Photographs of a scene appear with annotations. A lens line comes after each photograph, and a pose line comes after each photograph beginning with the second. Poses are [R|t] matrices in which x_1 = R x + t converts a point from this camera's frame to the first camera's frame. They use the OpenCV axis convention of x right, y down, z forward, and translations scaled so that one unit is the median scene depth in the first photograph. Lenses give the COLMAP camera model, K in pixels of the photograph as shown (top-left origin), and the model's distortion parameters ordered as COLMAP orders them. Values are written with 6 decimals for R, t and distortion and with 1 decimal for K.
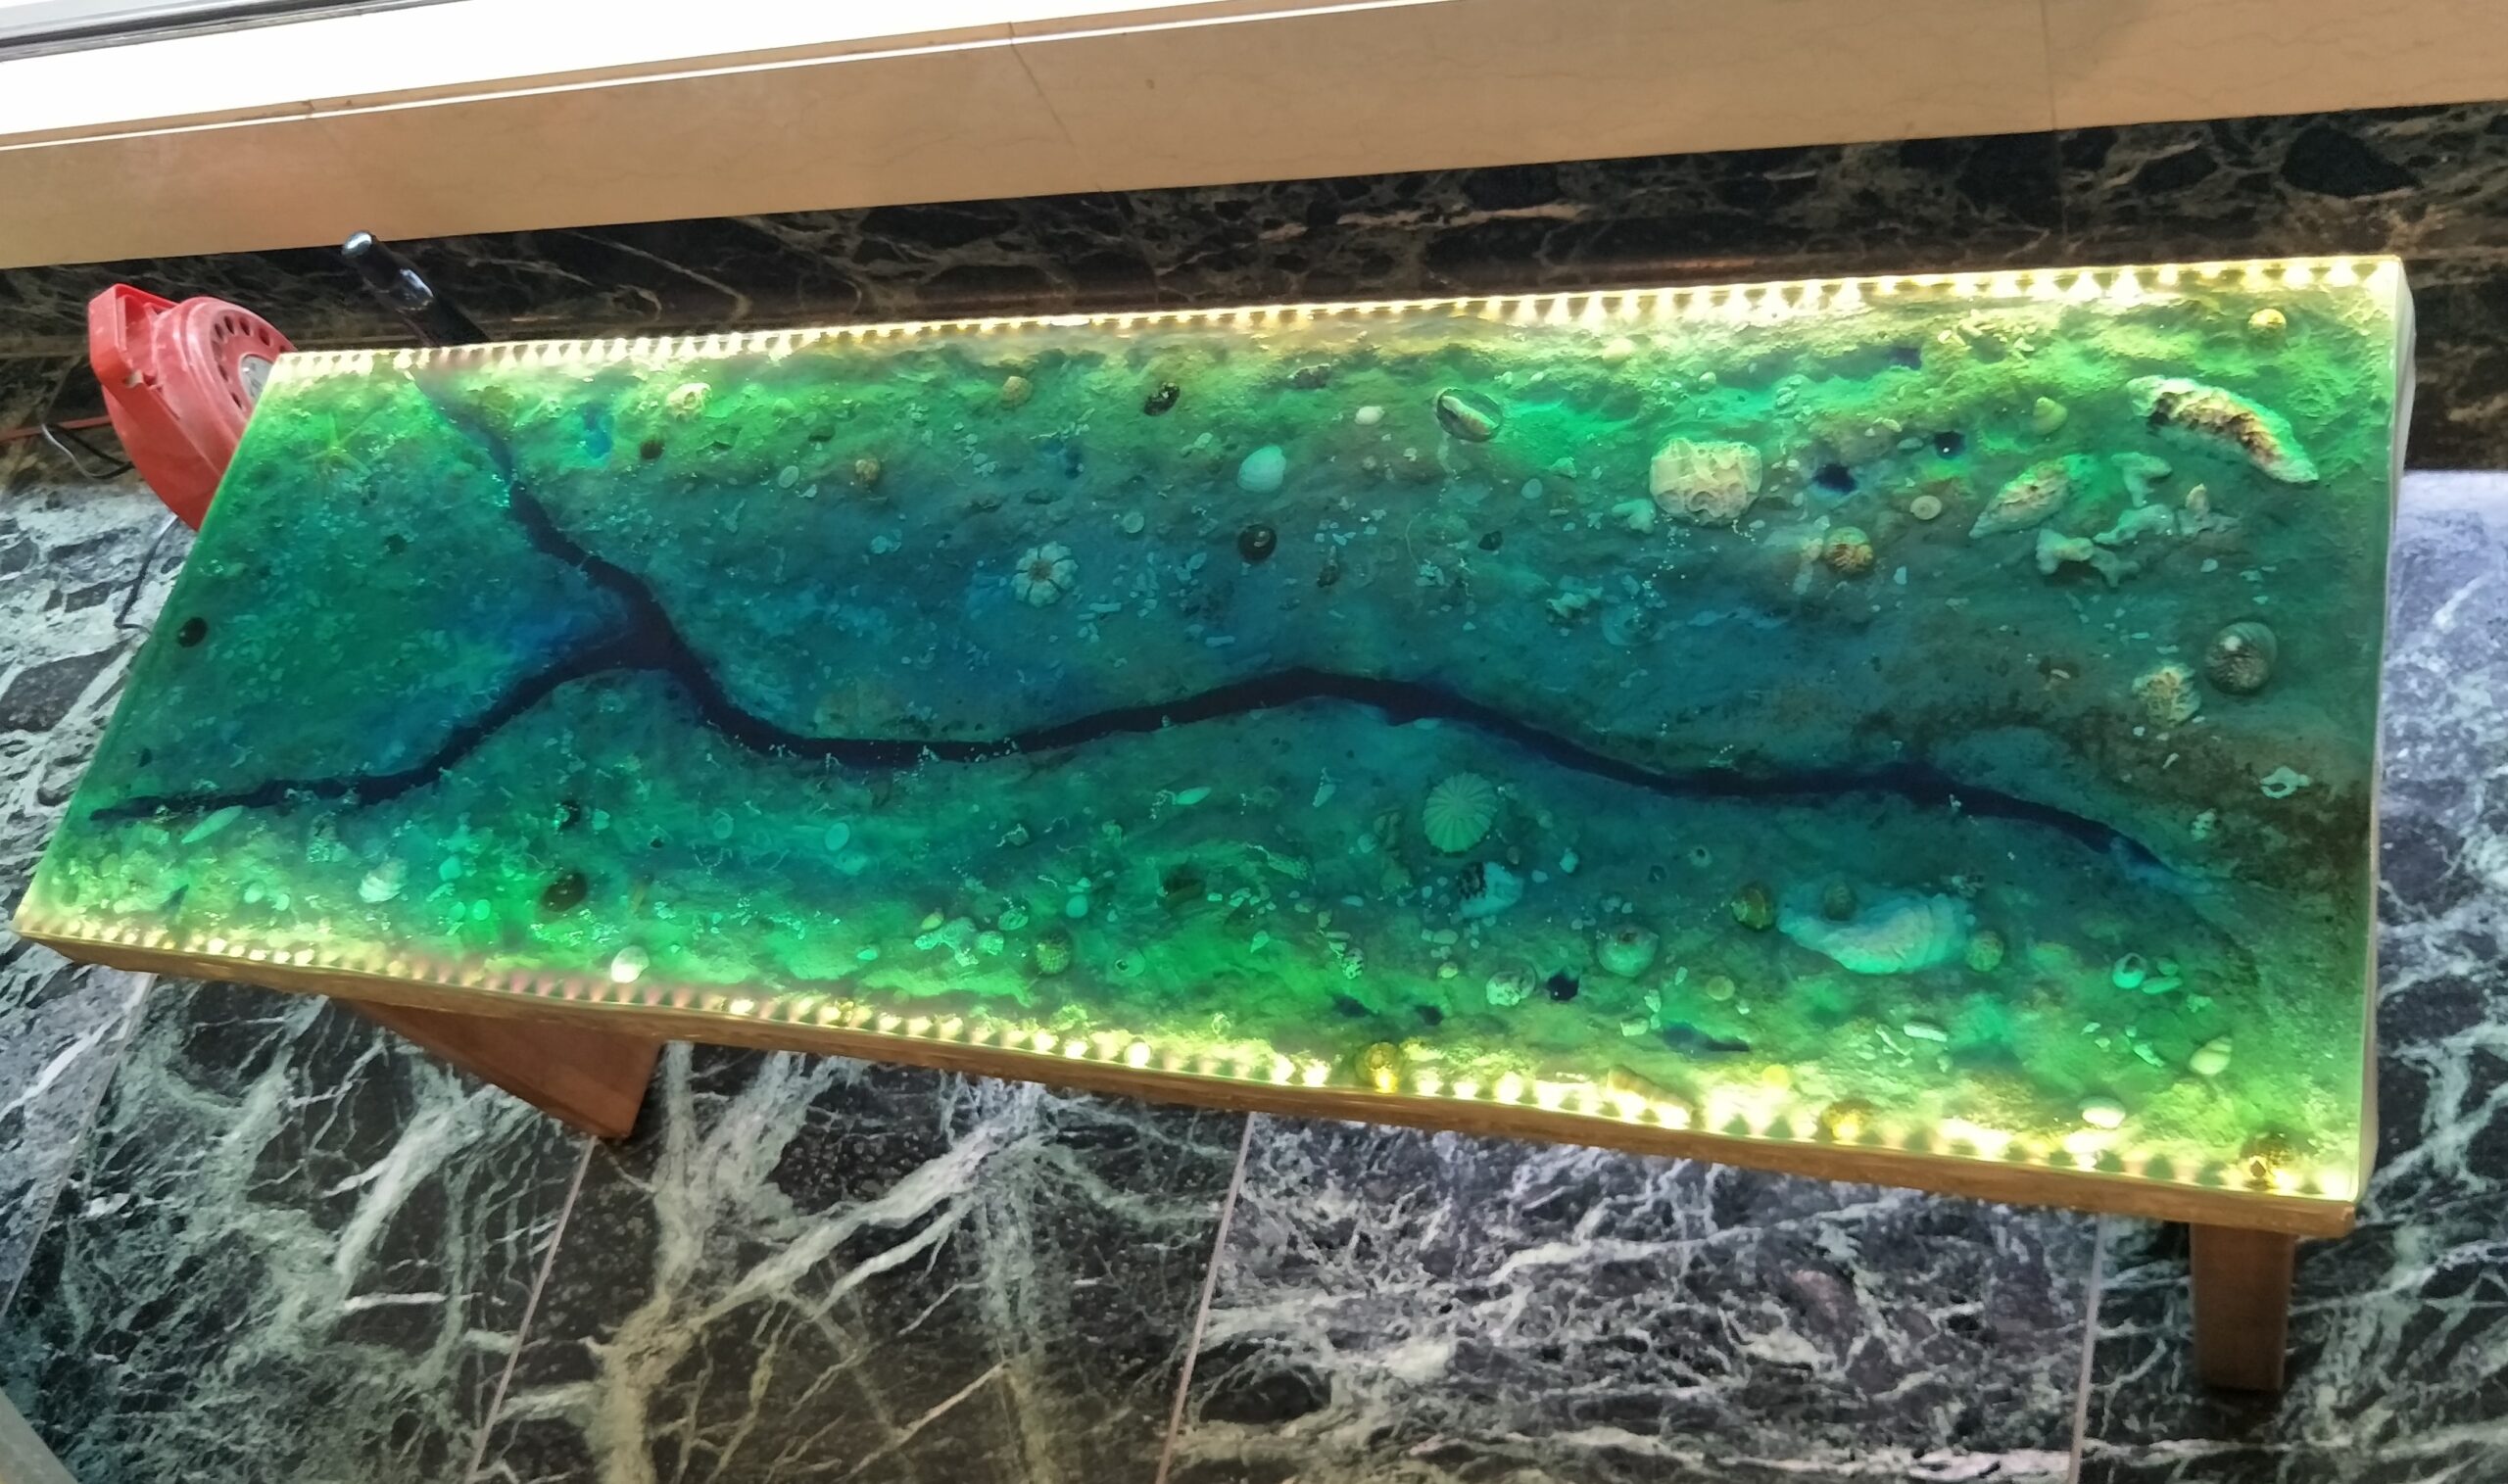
lens RADIAL K [[2186.1, 0, 1245.0], [0, 2186.1, 717.9], [0, 0, 1]] dist [0.021561, -0.078530]
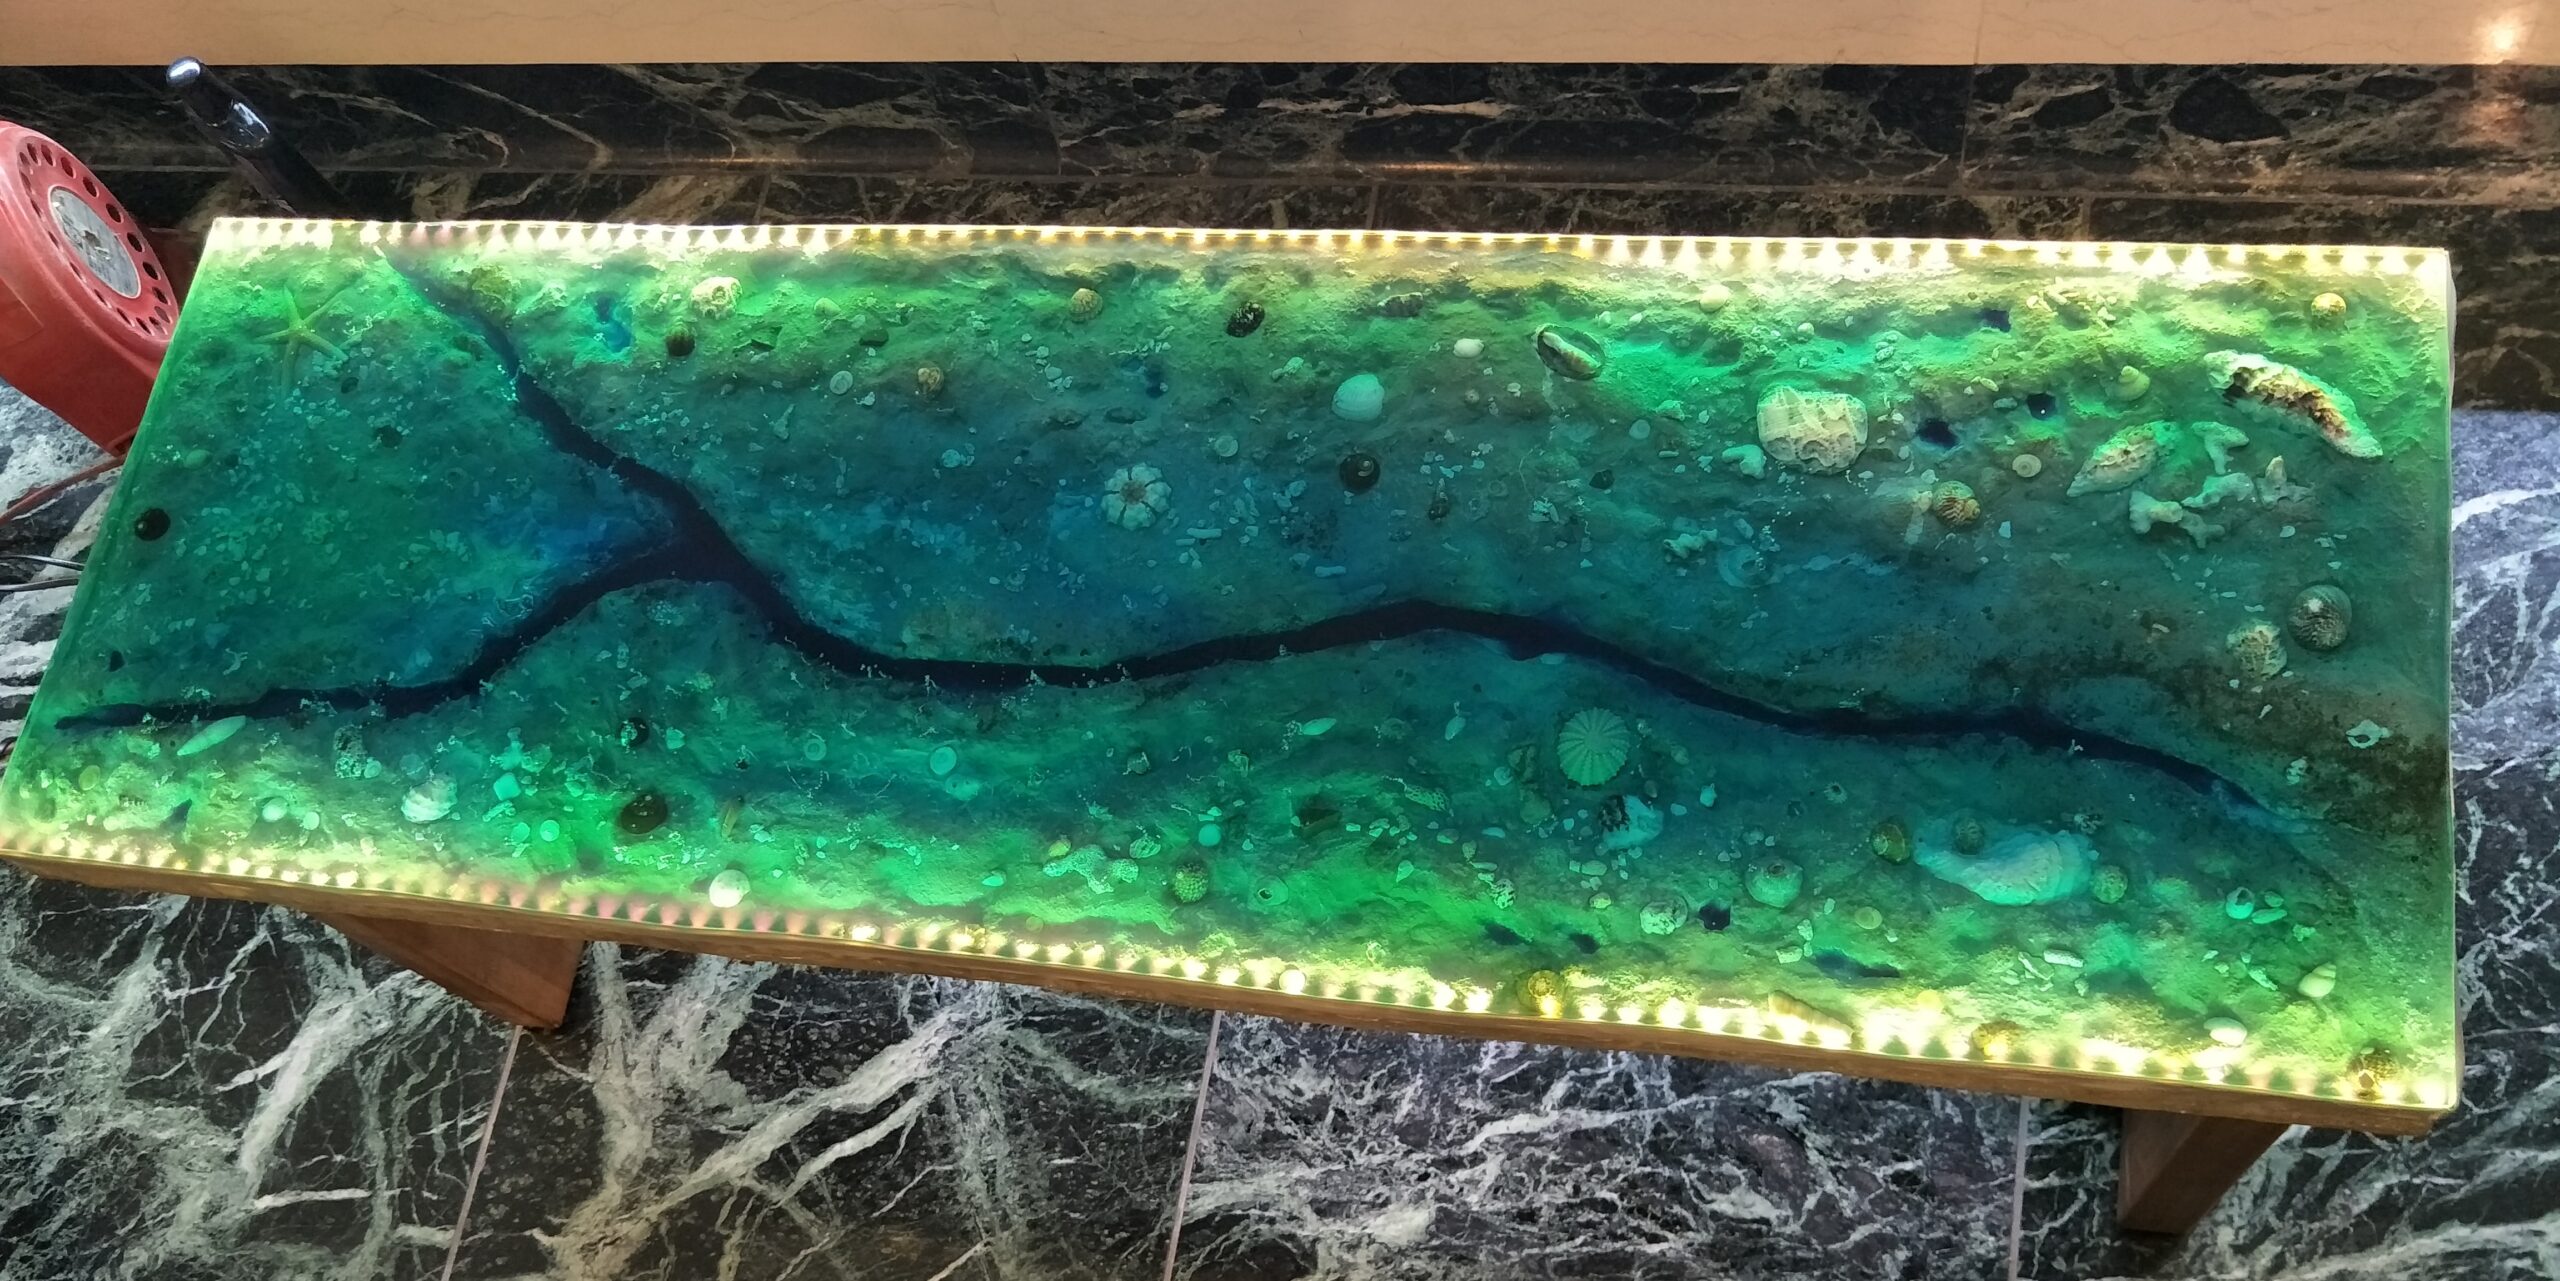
lens RADIAL K [[2143.6, 0, 1261.8], [0, 2143.6, 739.2], [0, 0, 1]] dist [-0.000153, -0.025281]
pose [[0.984575, -0.002357, 0.174946, -0.186558], [-0.013992, 0.995646, 0.092161, -0.041296], [-0.174401, -0.093187, 0.980255, 0.014363]]
